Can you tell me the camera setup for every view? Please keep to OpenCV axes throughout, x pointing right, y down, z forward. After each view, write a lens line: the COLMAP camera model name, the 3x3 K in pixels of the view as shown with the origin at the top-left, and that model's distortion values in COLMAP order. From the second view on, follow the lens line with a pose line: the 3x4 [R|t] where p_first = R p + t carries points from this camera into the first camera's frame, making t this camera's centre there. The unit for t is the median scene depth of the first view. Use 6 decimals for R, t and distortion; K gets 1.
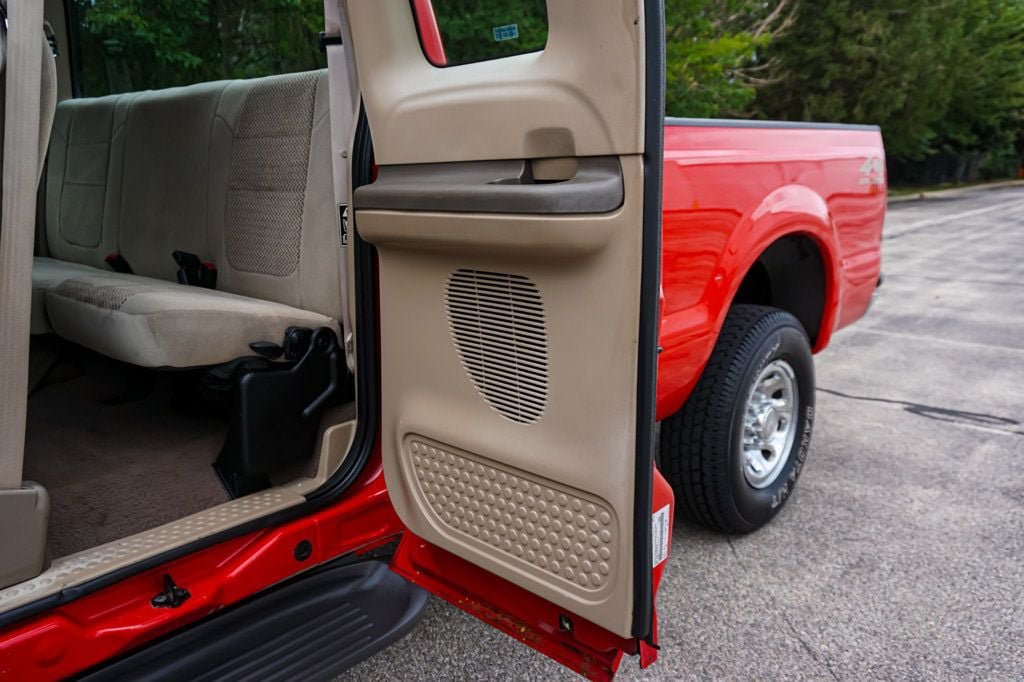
lens RADIAL K [[848.8, 0, 532.4], [0, 848.8, 336.0], [0, 0, 1]] dist [-0.011619, 0.012416]
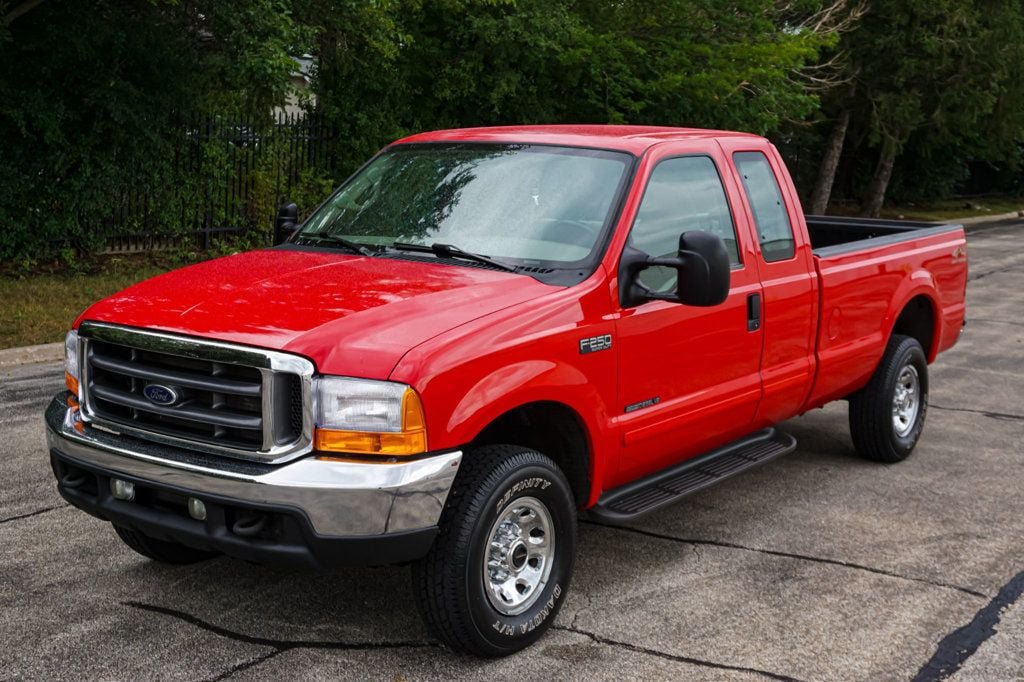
lens RADIAL K [[1316.0, 0, 500.6], [0, 1316.0, 373.3], [0, 0, 1]] dist [-0.003026, 0.000000]
pose [[0.998541, 0.013813, 0.052210, -0.119013], [-0.012563, 0.999628, -0.024193, 0.020667], [-0.052524, 0.023502, 0.998343, -0.285338]]
